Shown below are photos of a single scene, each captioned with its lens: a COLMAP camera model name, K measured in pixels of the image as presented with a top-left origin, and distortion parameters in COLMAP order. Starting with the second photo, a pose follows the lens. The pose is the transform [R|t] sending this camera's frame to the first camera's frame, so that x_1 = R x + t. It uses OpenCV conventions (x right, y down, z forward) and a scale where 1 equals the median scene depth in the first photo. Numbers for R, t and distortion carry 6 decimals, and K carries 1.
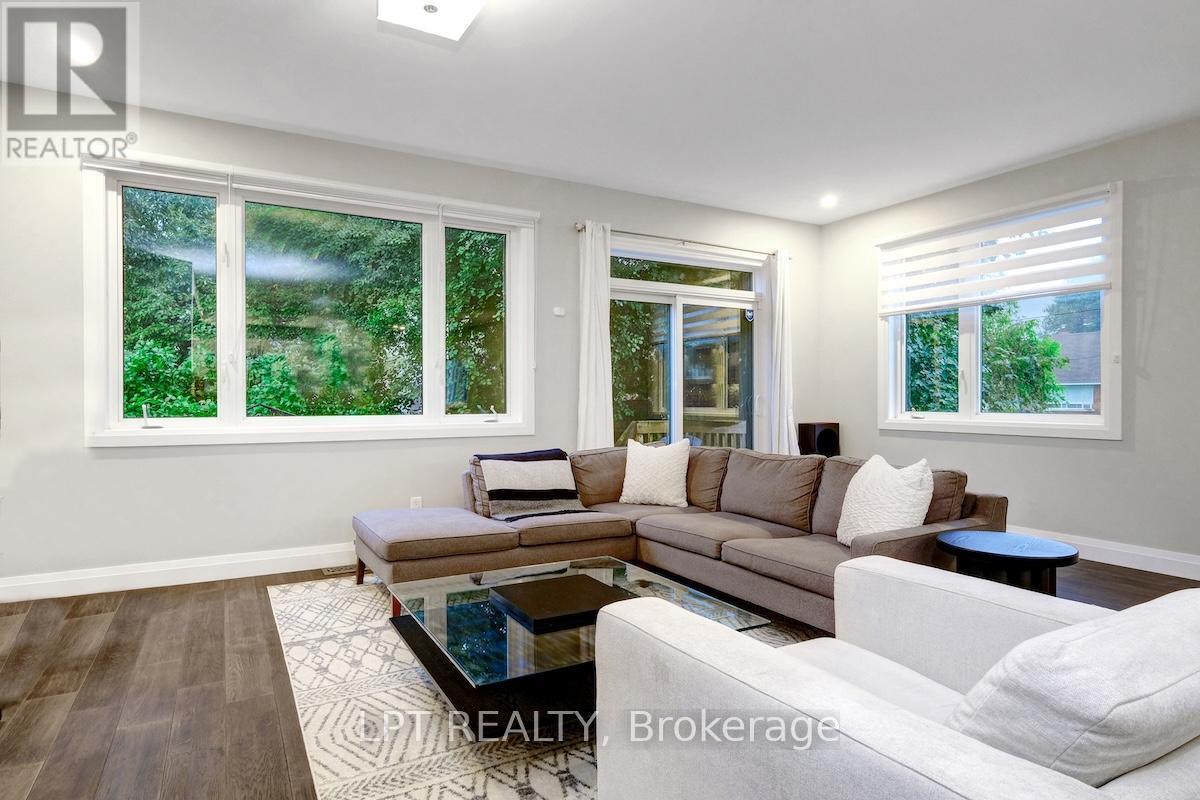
lens RADIAL K [[648.8, 0, 587.3], [0, 648.8, 399.7], [0, 0, 1]] dist [-0.000148, 0.000051]
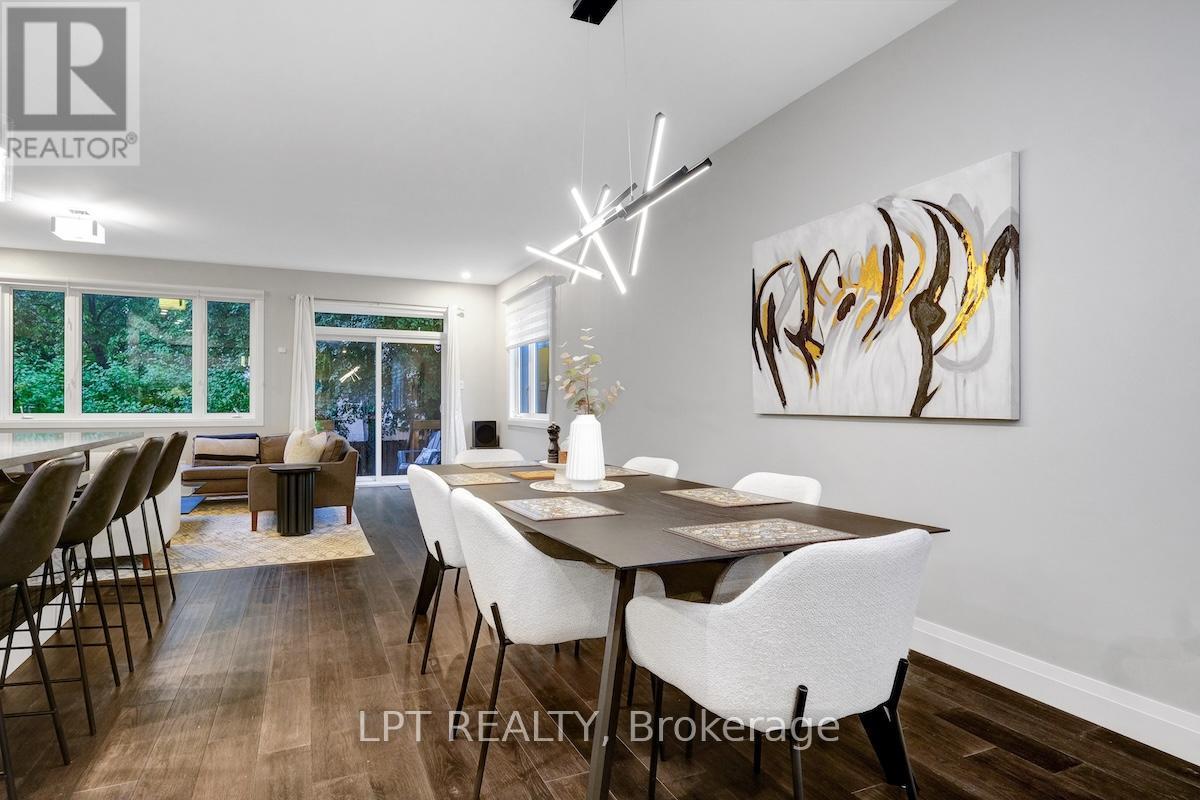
lens RADIAL K [[648.8, 0, 587.3], [0, 648.8, 399.7], [0, 0, 1]] dist [-0.000148, 0.000051]
pose [[0.993454, -0.000278, -0.114232, 0.919784], [-0.001072, 0.999930, -0.011753, 0.006804], [0.114228, 0.011798, 0.993385, -0.537589]]
